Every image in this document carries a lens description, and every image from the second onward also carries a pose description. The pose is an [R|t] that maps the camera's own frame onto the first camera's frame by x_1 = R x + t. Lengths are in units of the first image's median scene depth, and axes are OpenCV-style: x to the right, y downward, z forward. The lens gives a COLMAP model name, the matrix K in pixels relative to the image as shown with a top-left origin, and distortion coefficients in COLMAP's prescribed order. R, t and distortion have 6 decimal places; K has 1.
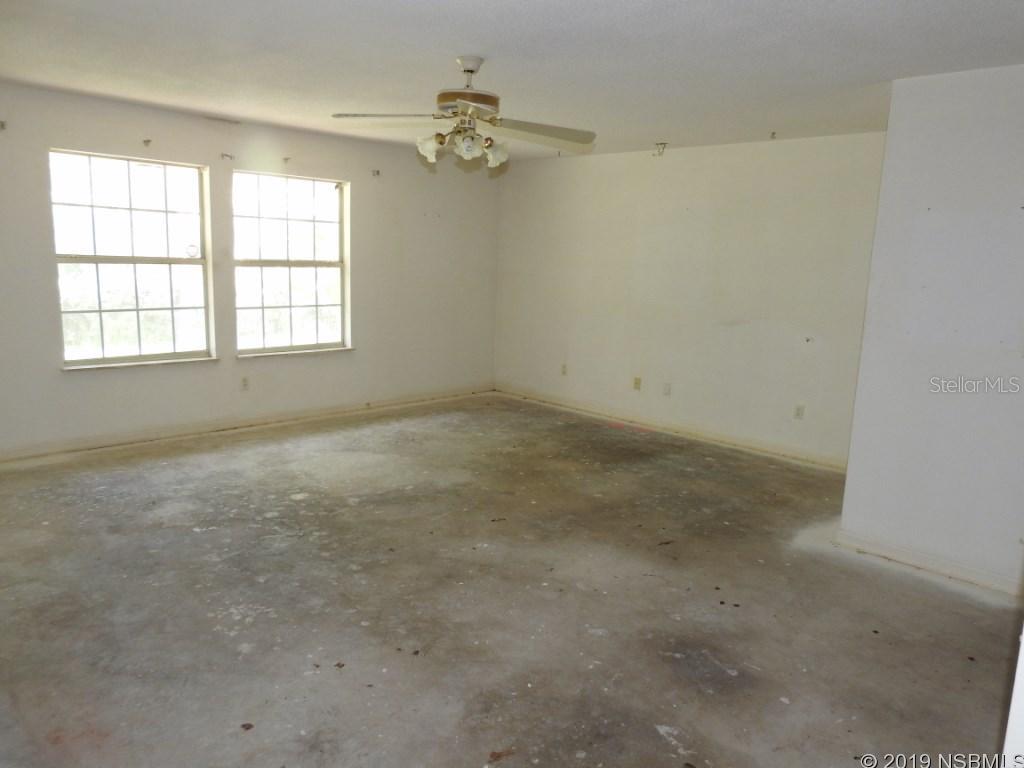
lens RADIAL K [[732.8, 0, 513.0], [0, 732.8, 380.9], [0, 0, 1]] dist [0.003674, -0.005849]
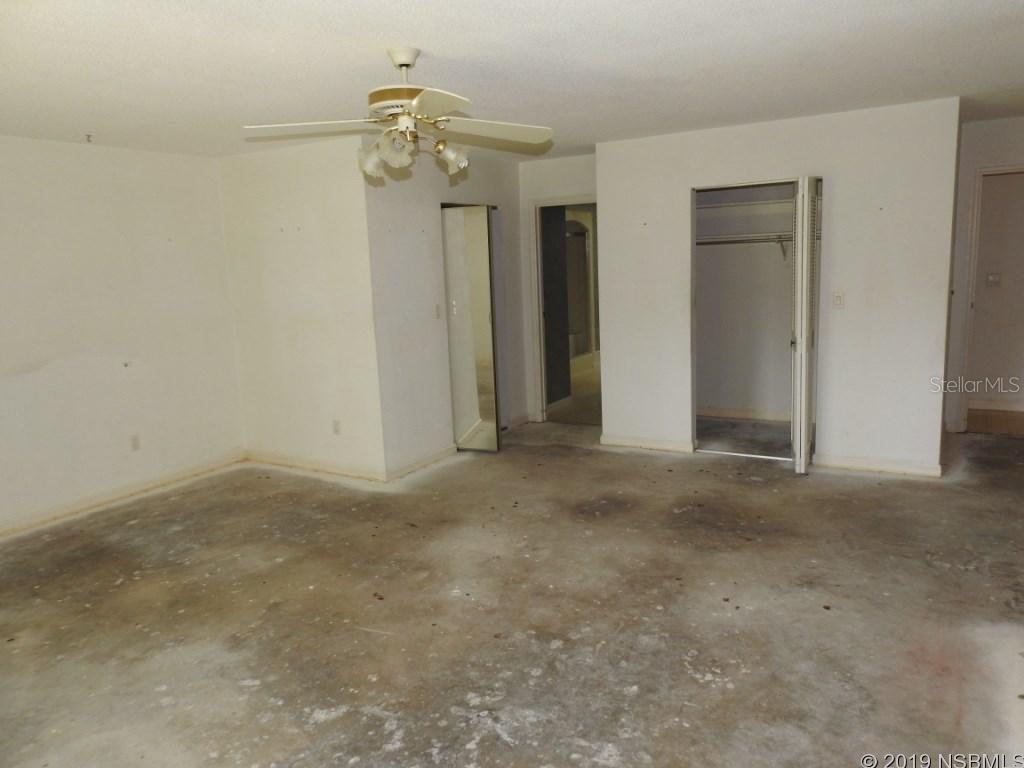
lens RADIAL K [[732.8, 0, 515.7], [0, 732.8, 385.5], [0, 0, 1]] dist [0.003674, -0.005849]
pose [[-0.242551, -0.192126, 0.950924, -0.829513], [0.202034, 0.948700, 0.243209, -0.215550], [-0.948869, 0.251109, -0.191292, 0.980761]]
